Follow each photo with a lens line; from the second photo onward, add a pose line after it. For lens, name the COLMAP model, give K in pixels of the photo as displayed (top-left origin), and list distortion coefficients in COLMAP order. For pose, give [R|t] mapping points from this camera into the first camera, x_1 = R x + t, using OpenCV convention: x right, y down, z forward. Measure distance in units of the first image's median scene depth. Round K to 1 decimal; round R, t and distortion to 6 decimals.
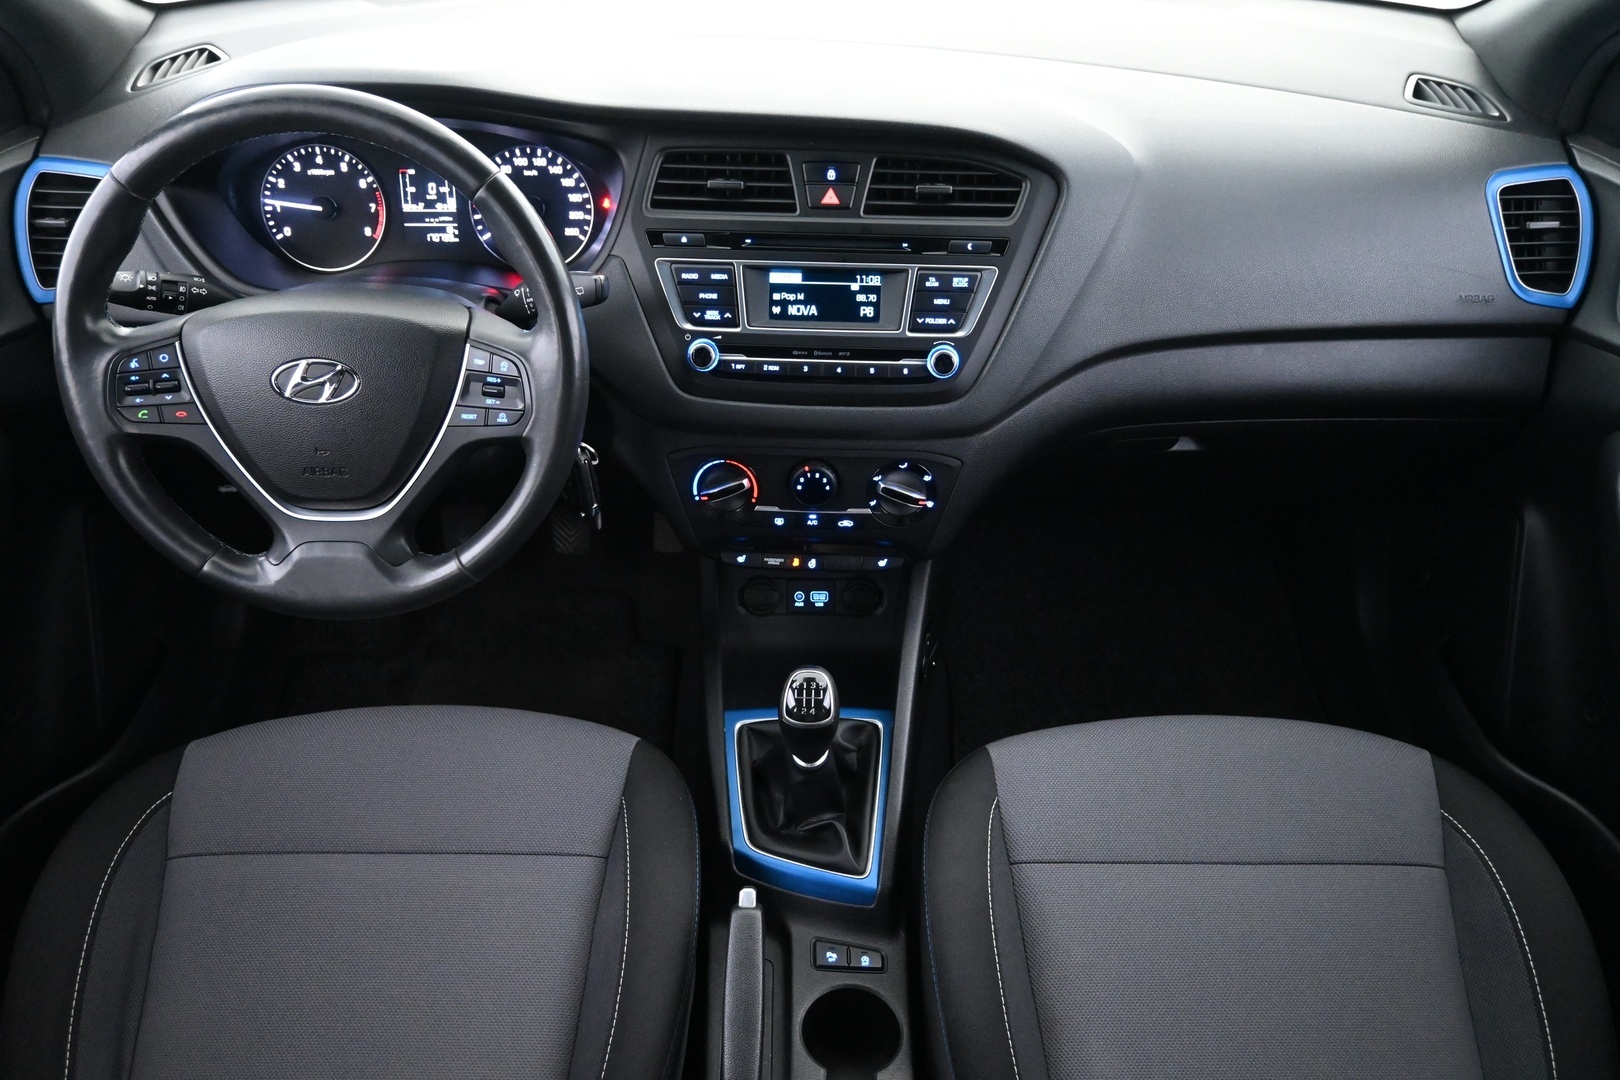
lens RADIAL K [[1230.3, 0, 810.0], [0, 1230.3, 540.0], [0, 0, 1]] dist [-0.018228, -0.001654]
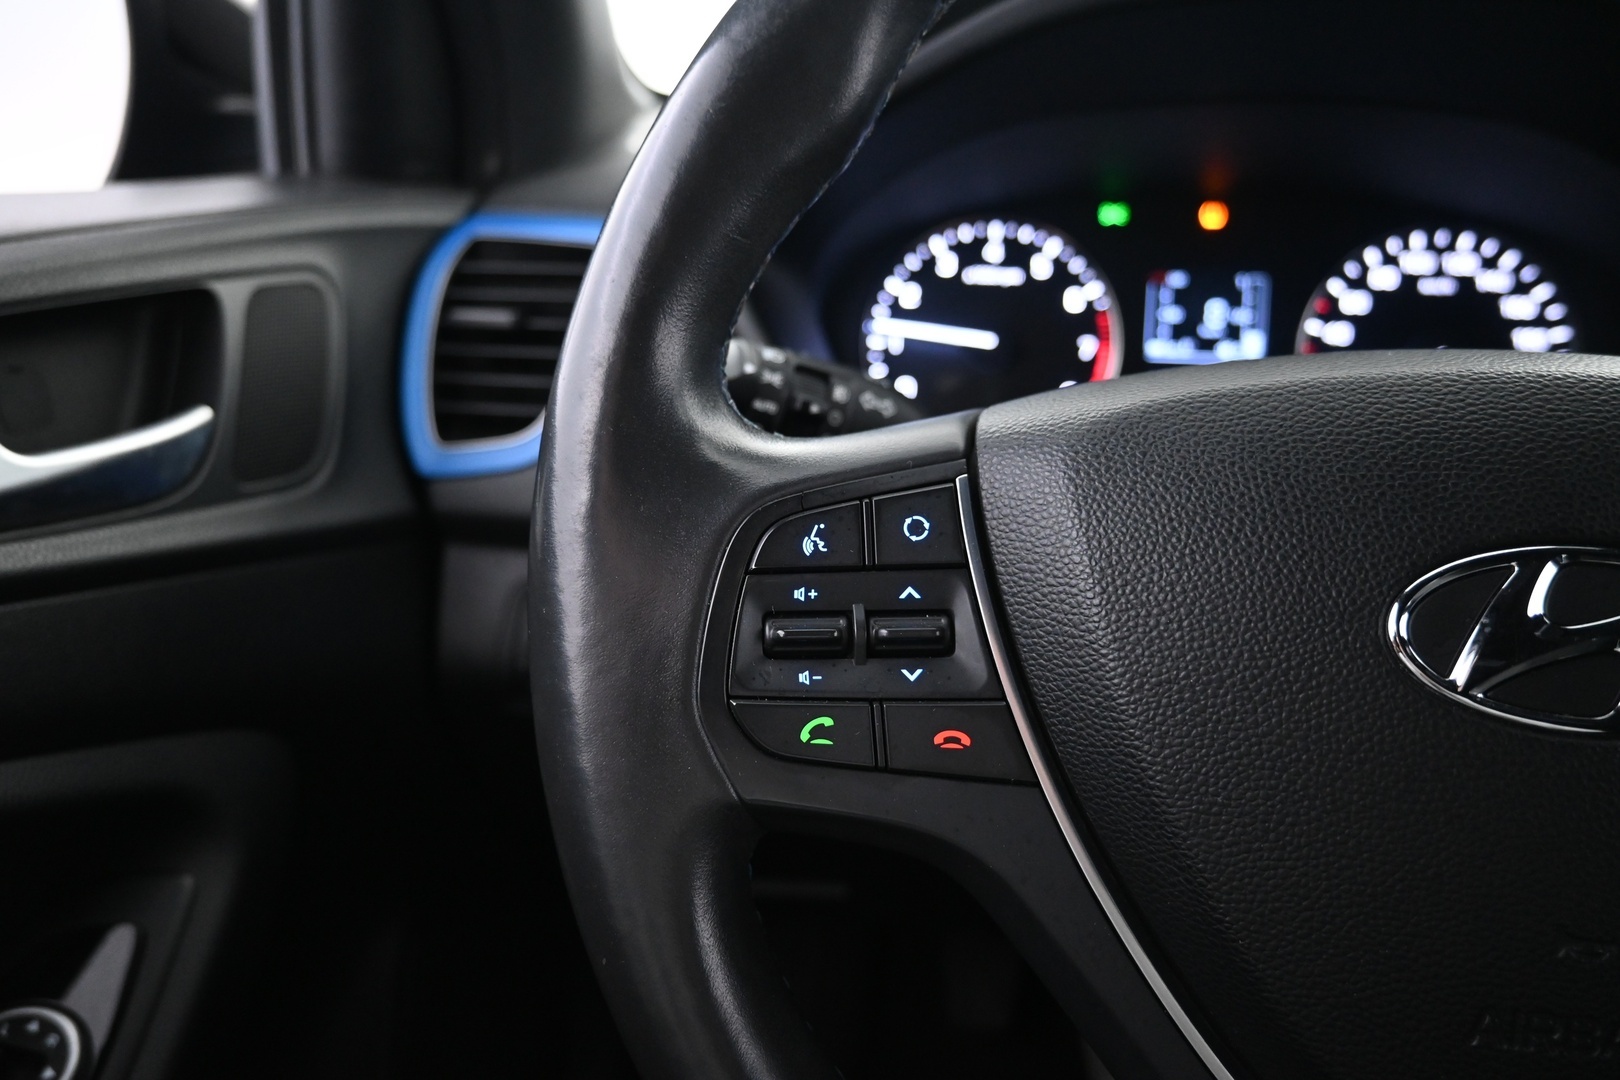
lens RADIAL K [[1105.9, 0, 810.0], [0, 1105.9, 540.0], [0, 0, 1]] dist [-0.008569, -0.003283]
pose [[0.986897, 0.048251, -0.153967, -0.440229], [-0.092888, 0.950153, -0.297626, -0.061473], [0.131931, 0.308028, 0.942185, 0.659230]]
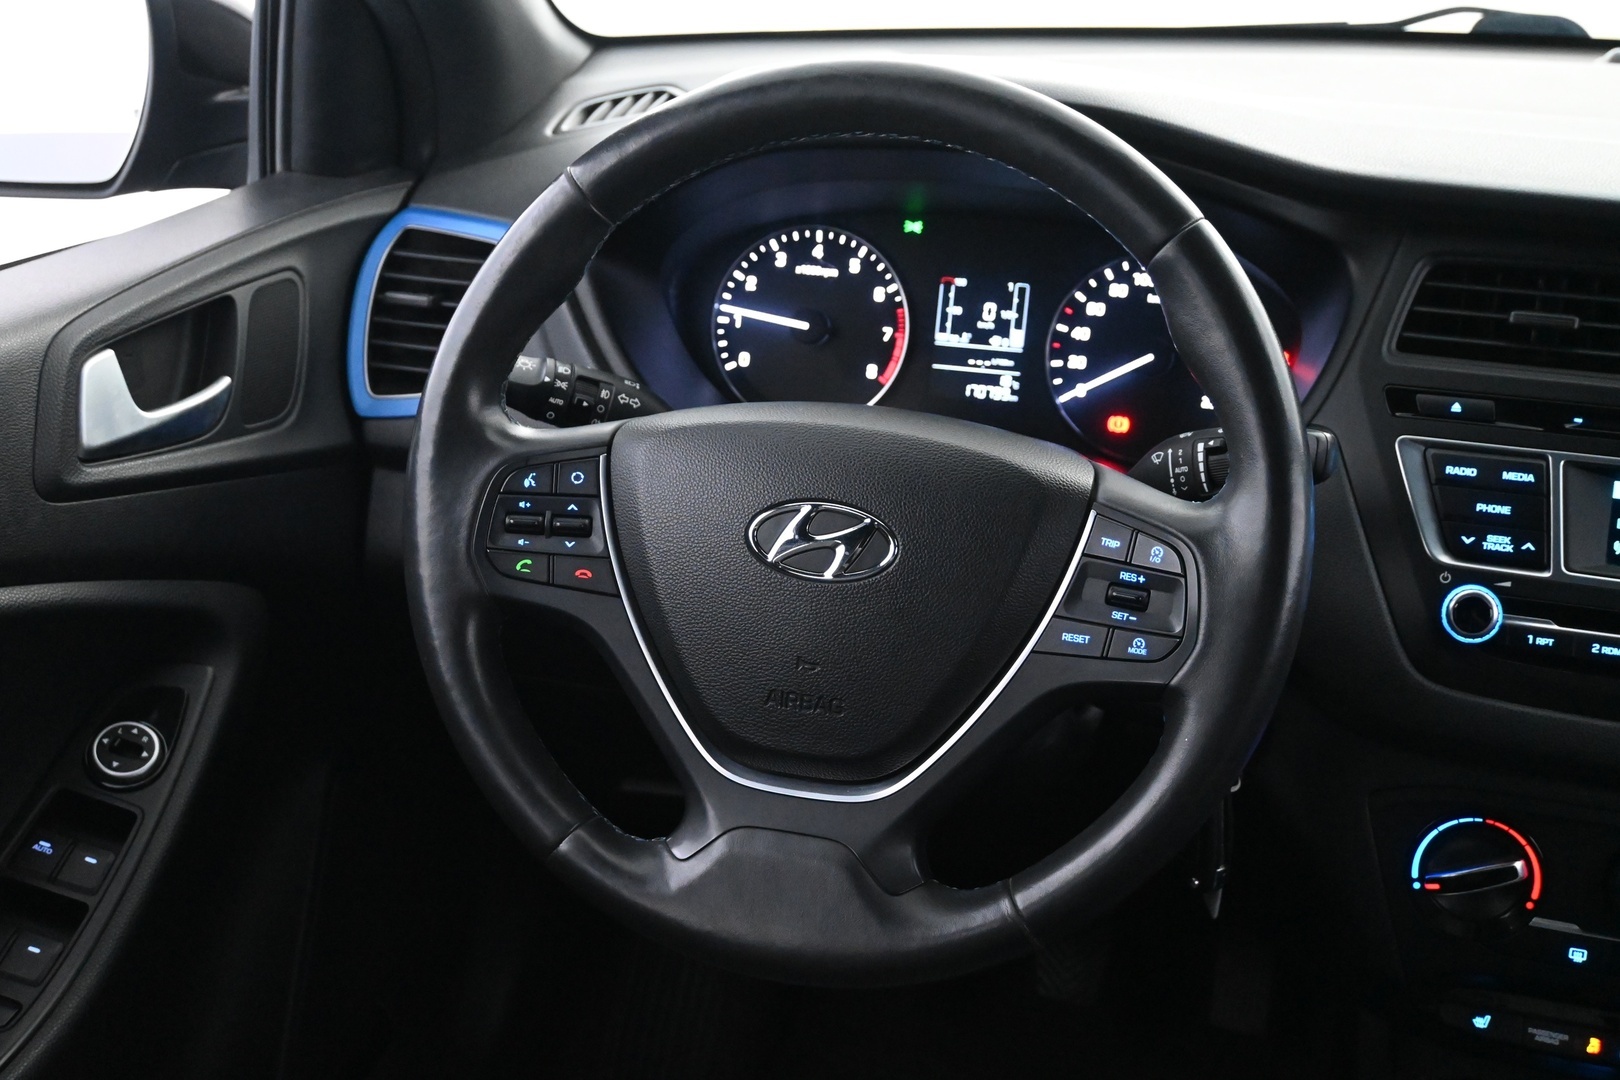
lens RADIAL K [[1993.5, 0, 810.0], [0, 1993.5, 540.0], [0, 0, 1]] dist [-0.004959, -0.009860]
pose [[0.960385, 0.106393, -0.257568, -0.144313], [-0.172114, 0.953361, -0.247950, 0.085123], [0.219175, 0.282459, 0.933905, 0.113823]]
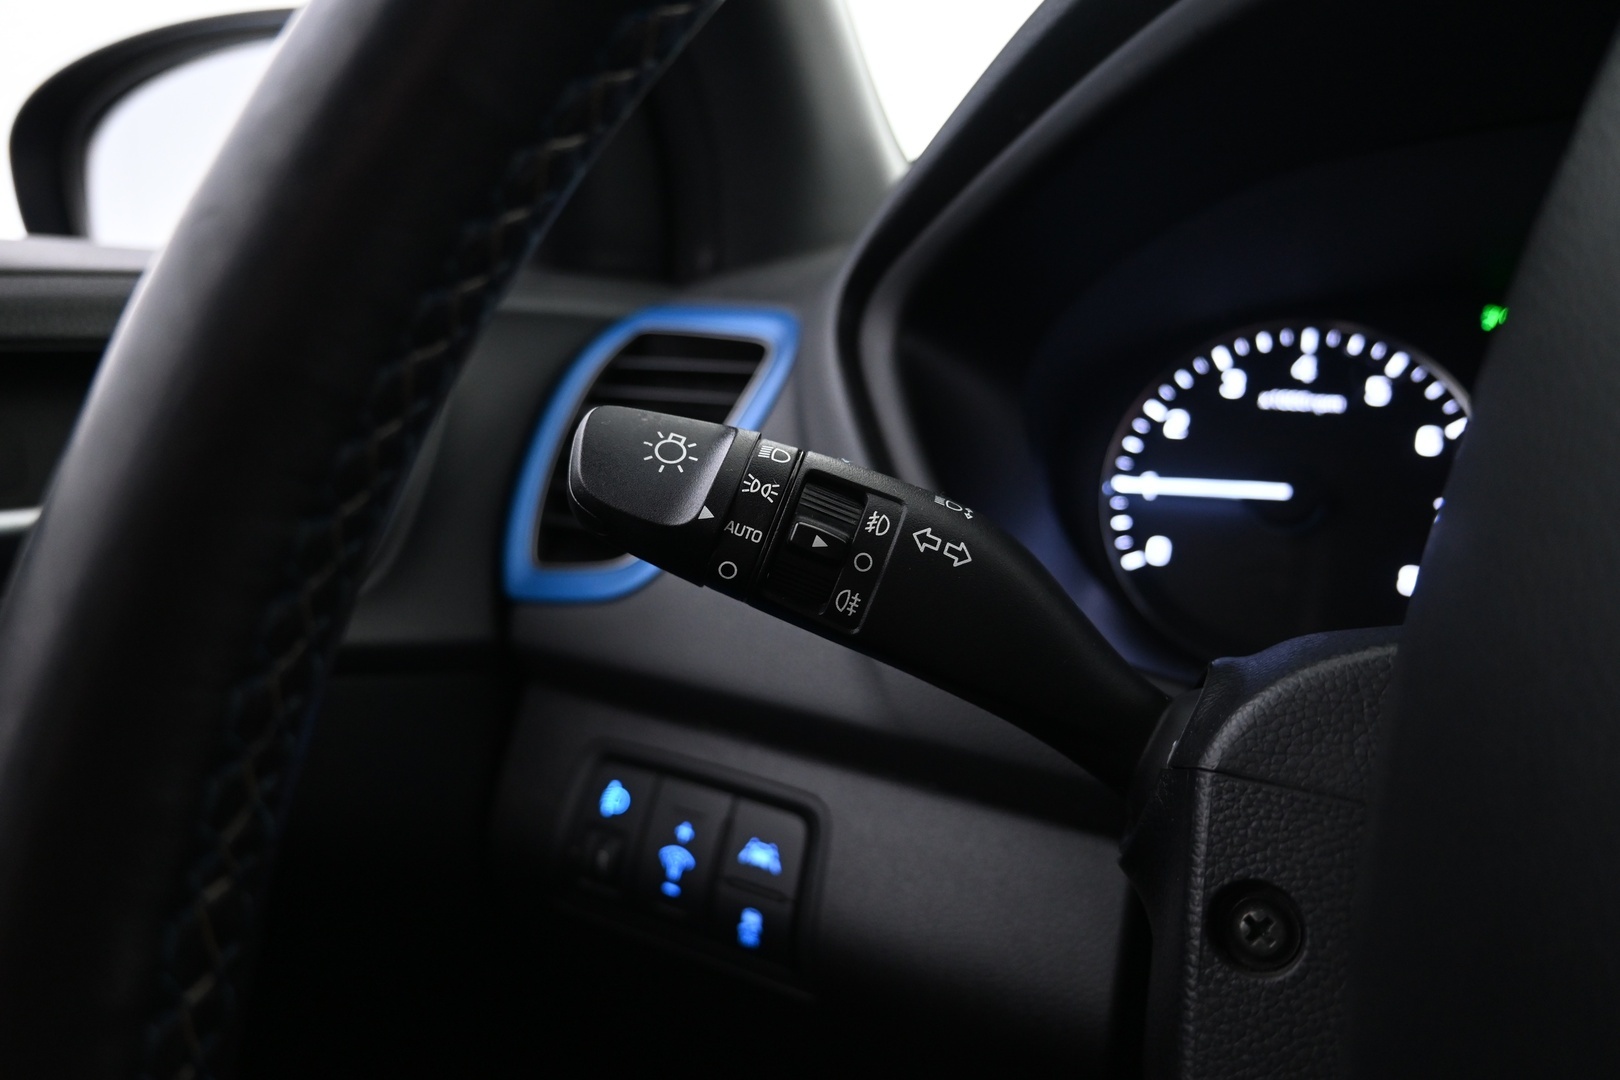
lens RADIAL K [[1141.5, 0, 810.0], [0, 1141.5, 540.0], [0, 0, 1]] dist [-0.000238, 0.000322]
pose [[0.866081, 0.105194, -0.488710, -0.394911], [-0.310153, 0.879777, -0.360275, -0.115614], [0.392057, 0.463603, 0.794584, 0.778256]]
